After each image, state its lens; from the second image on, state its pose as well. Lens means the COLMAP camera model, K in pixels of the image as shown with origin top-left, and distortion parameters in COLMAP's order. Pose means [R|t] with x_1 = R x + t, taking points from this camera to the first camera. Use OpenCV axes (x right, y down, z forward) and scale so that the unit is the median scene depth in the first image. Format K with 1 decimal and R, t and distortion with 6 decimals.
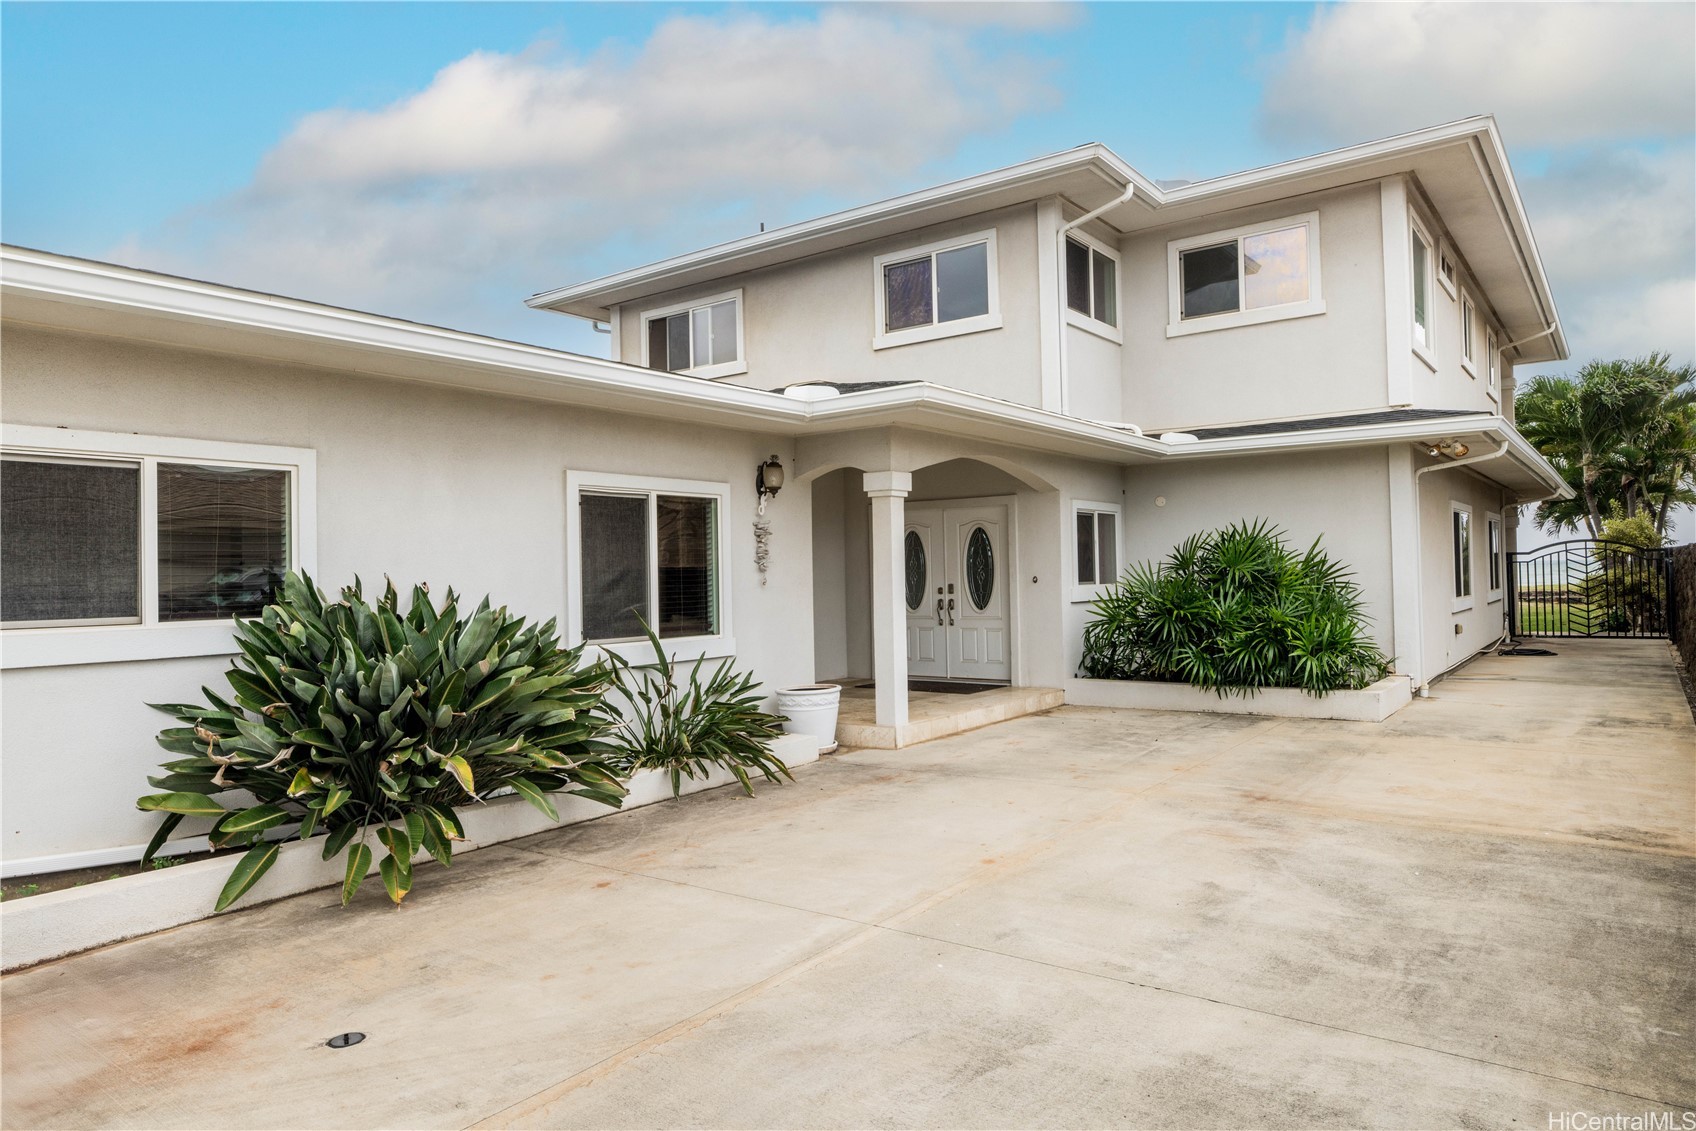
lens RADIAL K [[1089.7, 0, 852.8], [0, 1089.7, 561.5], [0, 0, 1]] dist [0.009347, 0.001720]
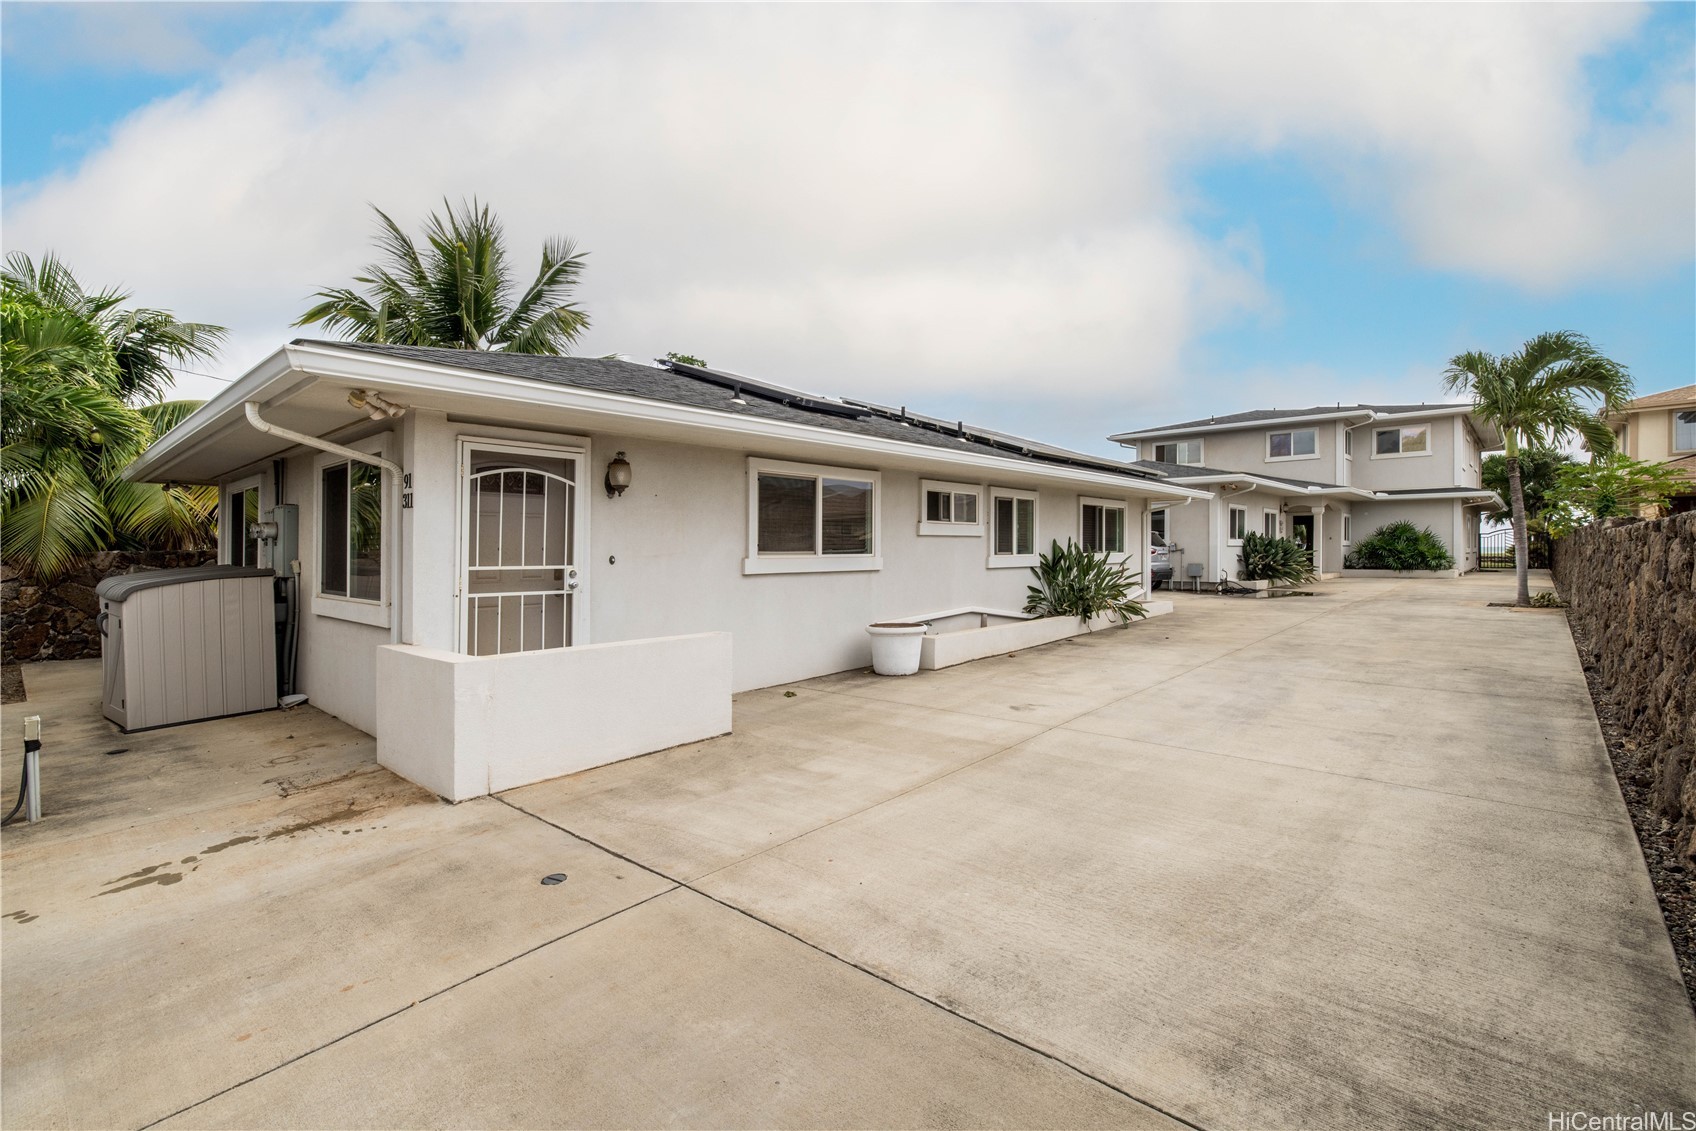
lens RADIAL K [[755.4, 0, 839.3], [0, 755.4, 560.0], [0, 0, 1]] dist [0.002364, -0.000158]
pose [[0.992099, 0.022980, -0.123331, -0.937609], [-0.019272, 0.999328, 0.031178, 0.037524], [0.123965, -0.028555, 0.991876, -1.317837]]
